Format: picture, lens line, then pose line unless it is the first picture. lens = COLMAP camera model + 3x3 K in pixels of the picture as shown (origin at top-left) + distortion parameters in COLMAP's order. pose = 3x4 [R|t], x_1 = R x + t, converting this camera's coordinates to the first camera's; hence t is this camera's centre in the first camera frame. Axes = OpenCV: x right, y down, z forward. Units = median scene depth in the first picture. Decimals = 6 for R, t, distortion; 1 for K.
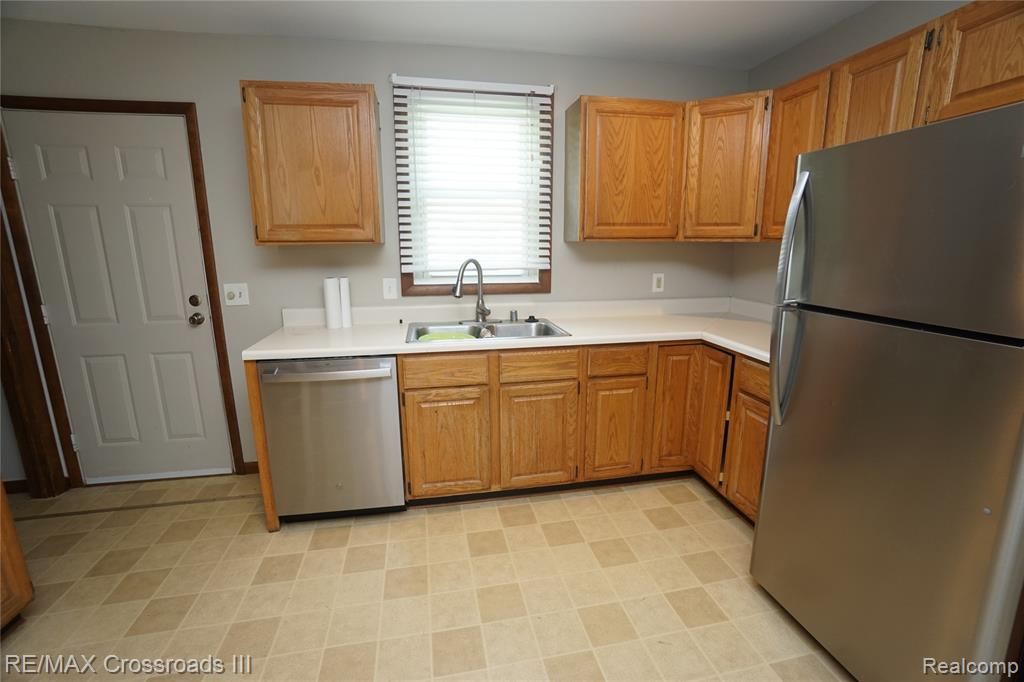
lens RADIAL K [[444.8, 0, 518.2], [0, 444.8, 330.7], [0, 0, 1]] dist [-0.068164, 0.023655]
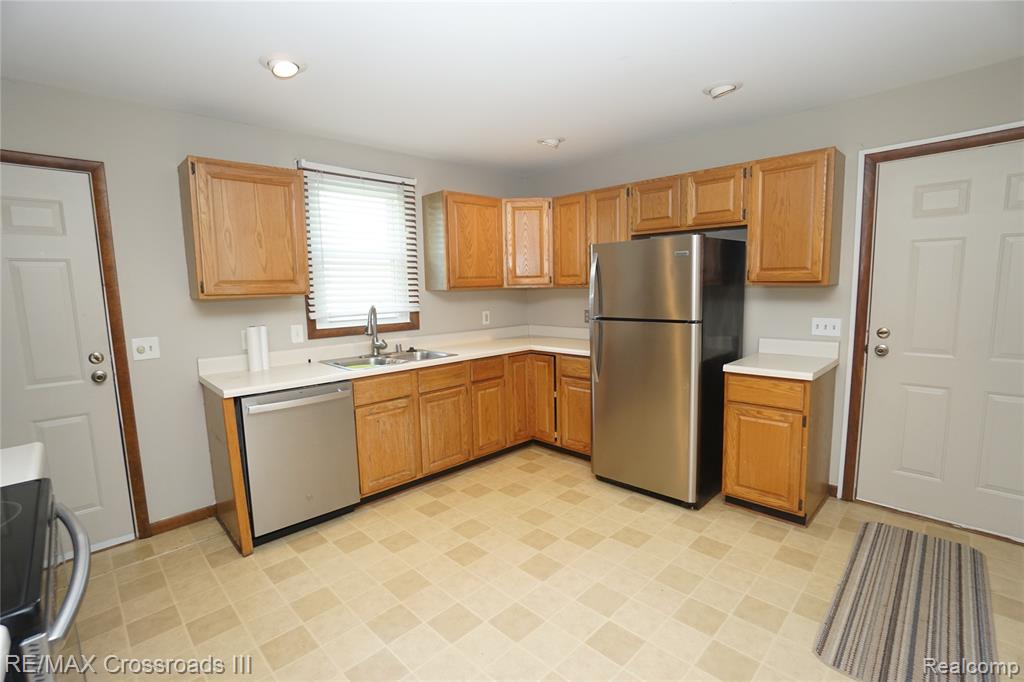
lens RADIAL K [[444.8, 0, 518.2], [0, 444.8, 330.7], [0, 0, 1]] dist [-0.068164, 0.023655]
pose [[0.837796, -0.070273, 0.541442, -0.470592], [0.126766, 0.989619, -0.067708, 0.053496], [-0.531064, 0.125362, 0.838007, -0.302820]]
